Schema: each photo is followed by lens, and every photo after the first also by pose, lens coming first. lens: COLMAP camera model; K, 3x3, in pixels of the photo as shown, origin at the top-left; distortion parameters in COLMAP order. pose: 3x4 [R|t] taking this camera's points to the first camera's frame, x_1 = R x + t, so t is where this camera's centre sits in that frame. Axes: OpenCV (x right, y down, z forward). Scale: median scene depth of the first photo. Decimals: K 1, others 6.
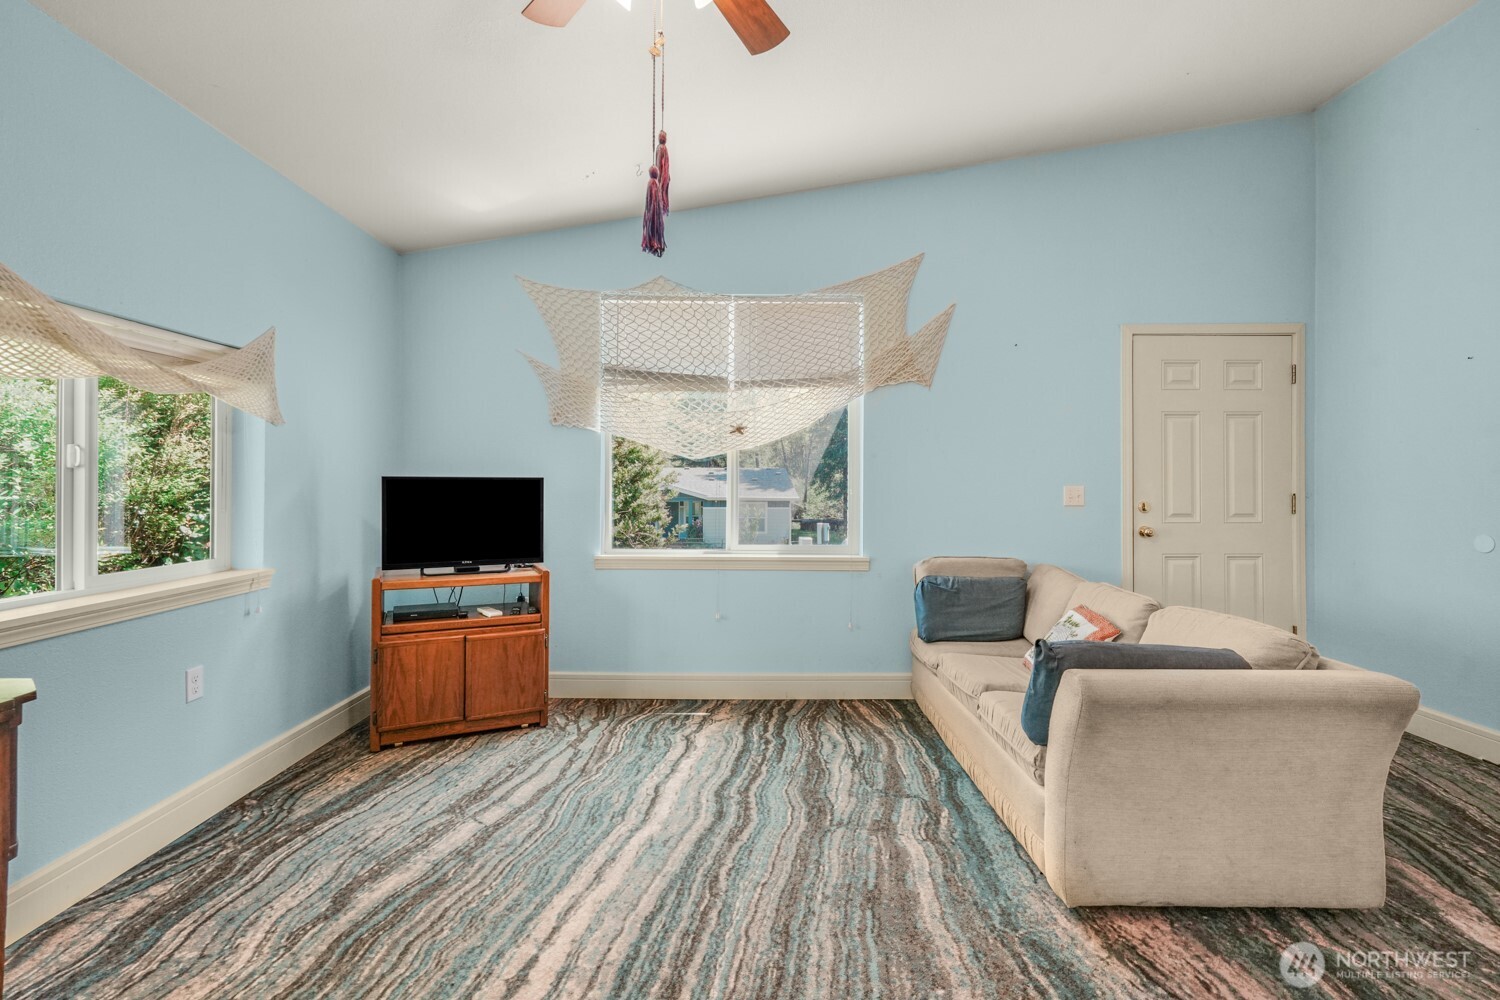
lens RADIAL K [[675.9, 0, 756.5], [0, 675.9, 489.2], [0, 0, 1]] dist [0.003556, 0.000284]
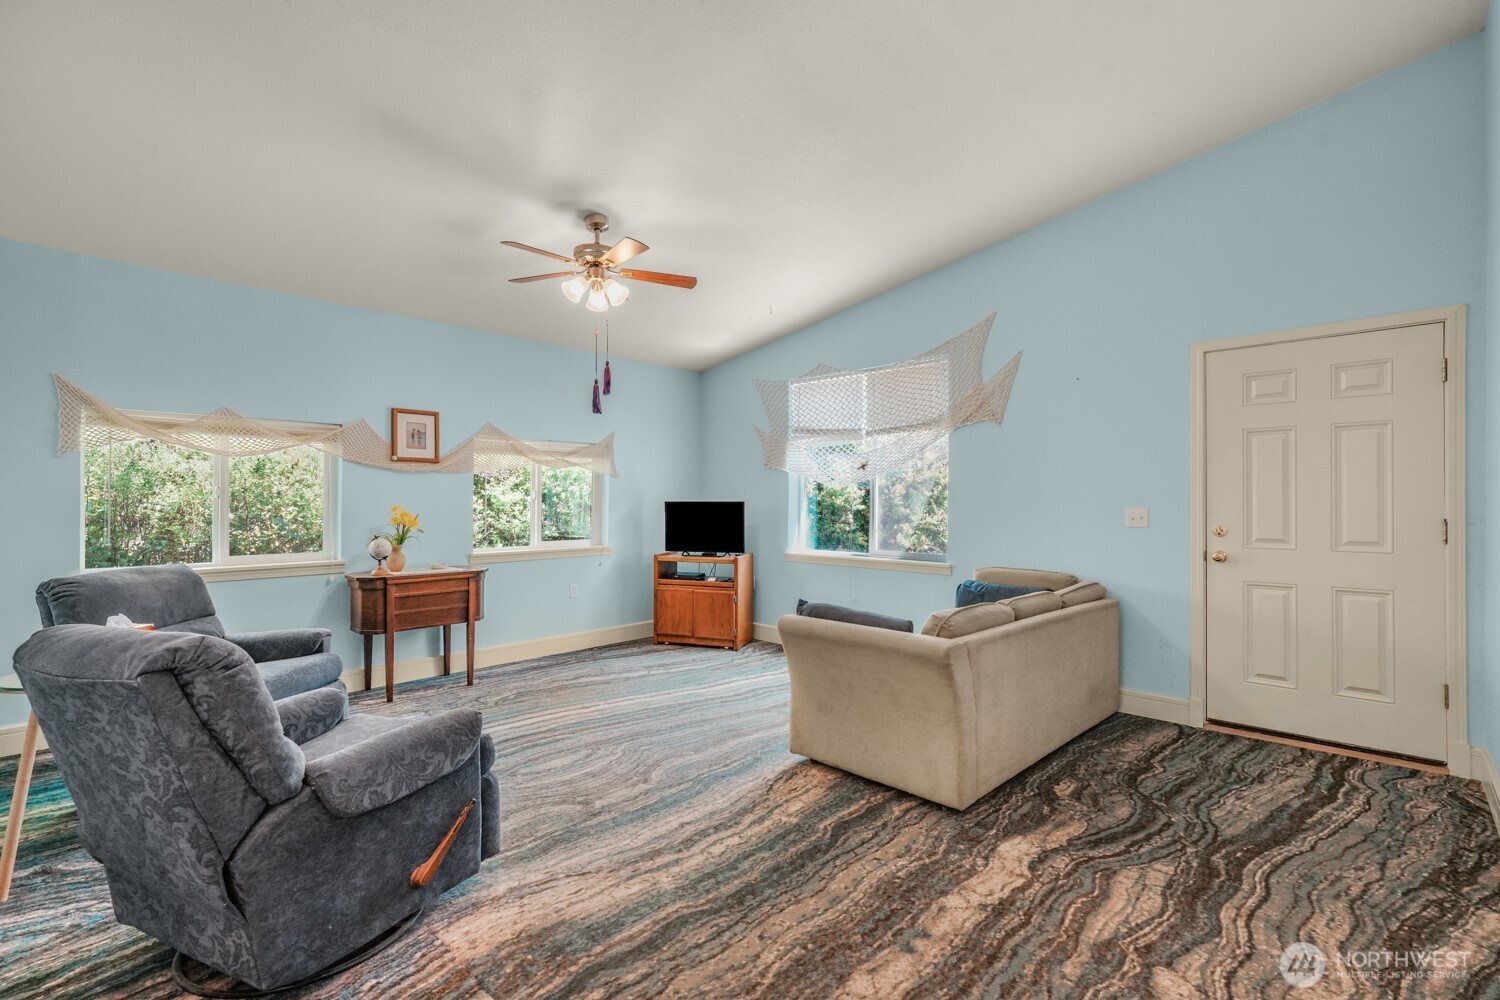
lens RADIAL K [[675.9, 0, 756.8], [0, 675.9, 502.4], [0, 0, 1]] dist [0.003556, 0.000284]
pose [[0.718413, -0.000760, -0.695616, 0.930436], [-0.005225, 0.999965, -0.006489, -0.004435], [0.695597, 0.008297, 0.718384, -0.176647]]
